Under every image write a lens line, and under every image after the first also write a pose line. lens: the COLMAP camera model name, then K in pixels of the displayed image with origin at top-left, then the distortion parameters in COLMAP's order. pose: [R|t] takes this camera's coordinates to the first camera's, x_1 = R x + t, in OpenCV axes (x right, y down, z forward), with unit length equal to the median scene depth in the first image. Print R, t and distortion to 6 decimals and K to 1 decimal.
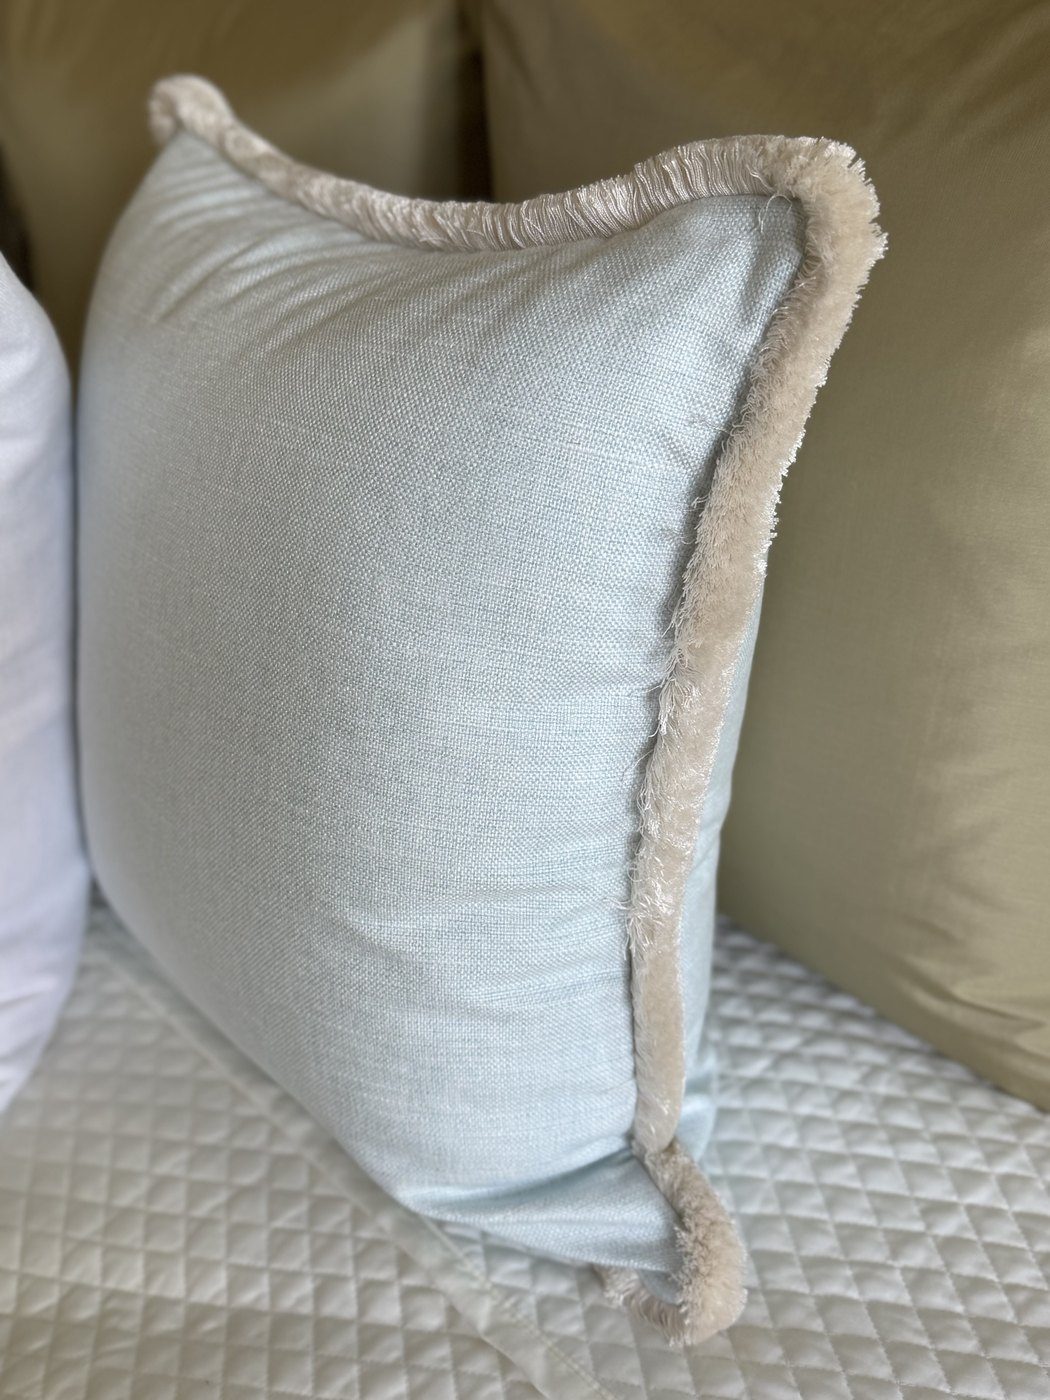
lens RADIAL K [[1269.6, 0, 523.3], [0, 1269.6, 662.5], [0, 0, 1]] dist [0.185791, -0.353292]
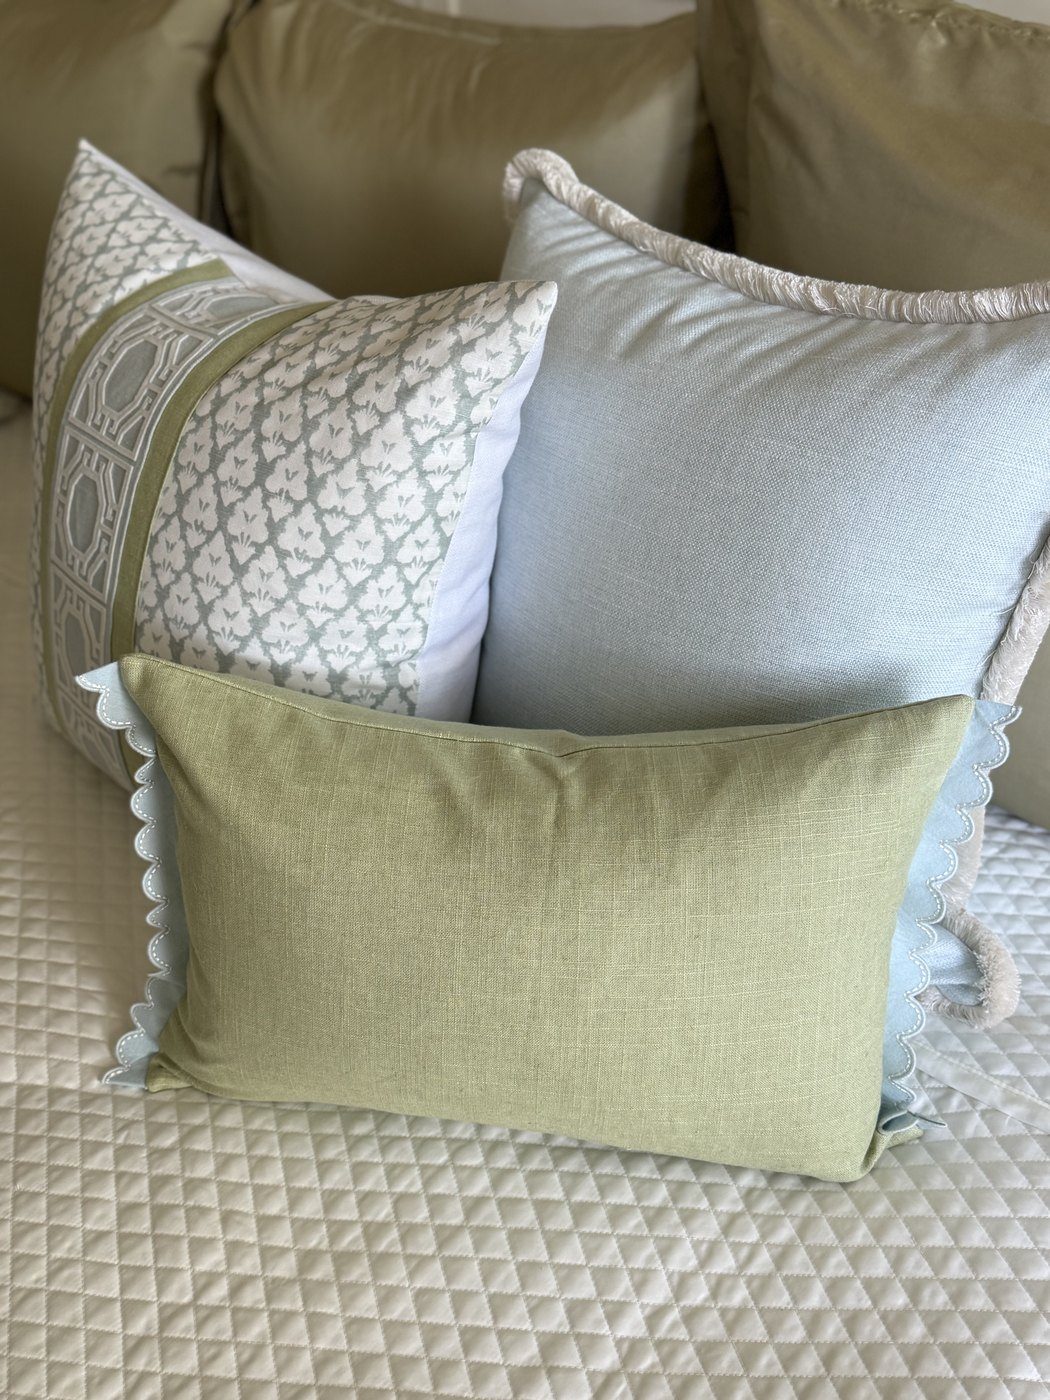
lens RADIAL K [[1269.6, 0, 523.3], [0, 1269.6, 662.5], [0, 0, 1]] dist [0.185791, -0.353292]
pose [[0.990599, -0.016293, 0.135826, -0.604679], [0.007724, 0.997960, 0.063377, -0.019533], [-0.136581, -0.061732, 0.988704, -0.428001]]
